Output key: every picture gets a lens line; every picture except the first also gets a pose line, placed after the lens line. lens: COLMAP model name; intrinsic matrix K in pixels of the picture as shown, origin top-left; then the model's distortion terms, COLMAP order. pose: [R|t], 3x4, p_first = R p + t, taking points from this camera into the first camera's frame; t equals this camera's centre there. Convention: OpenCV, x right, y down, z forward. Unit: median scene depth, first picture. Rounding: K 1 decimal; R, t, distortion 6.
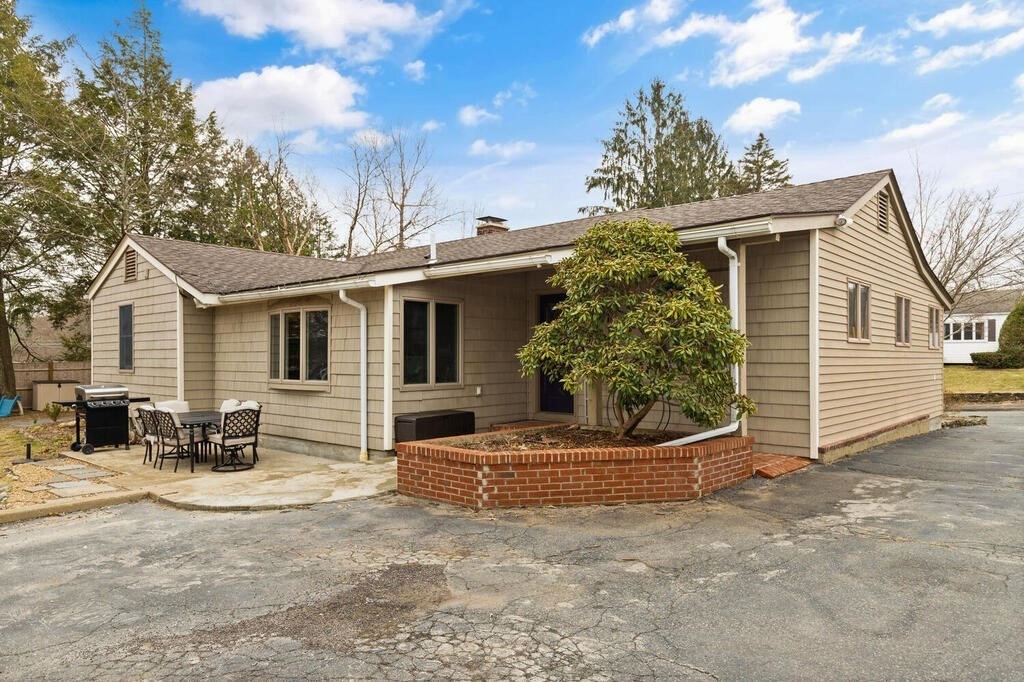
lens RADIAL K [[670.4, 0, 513.8], [0, 670.4, 348.8], [0, 0, 1]] dist [0.007118, 0.000472]
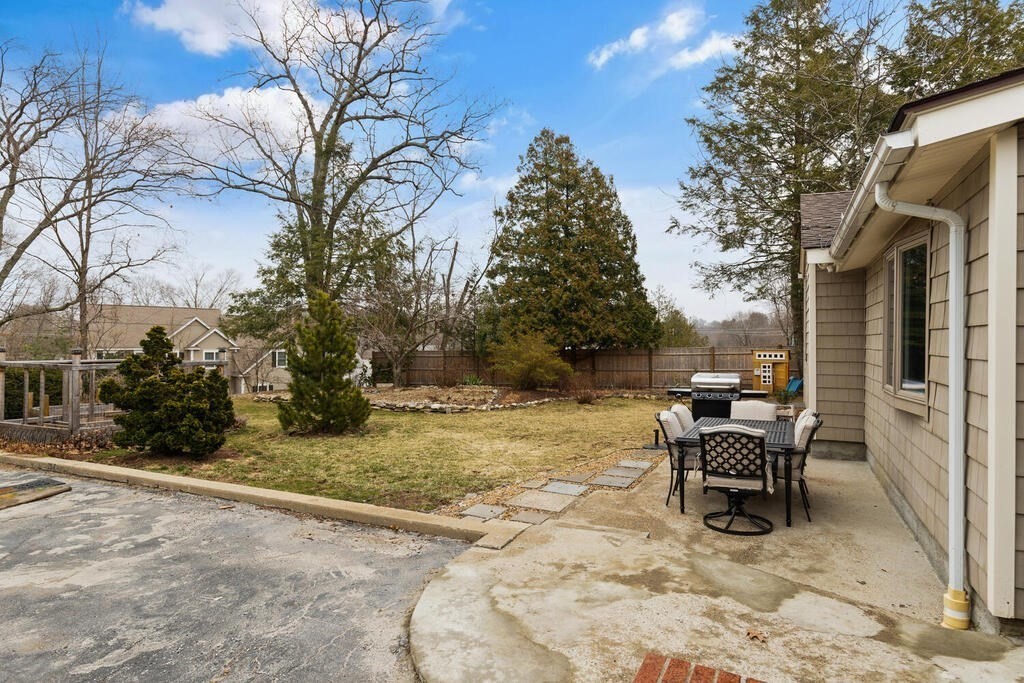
lens RADIAL K [[565.4, 0, 506.7], [0, 565.4, 342.3], [0, 0, 1]] dist [0.003426, 0.001764]
pose [[0.257142, 0.005596, -0.966357, 0.043442], [0.008739, 0.999929, 0.008116, 0.009325], [0.966334, -0.010532, 0.257075, 1.066714]]
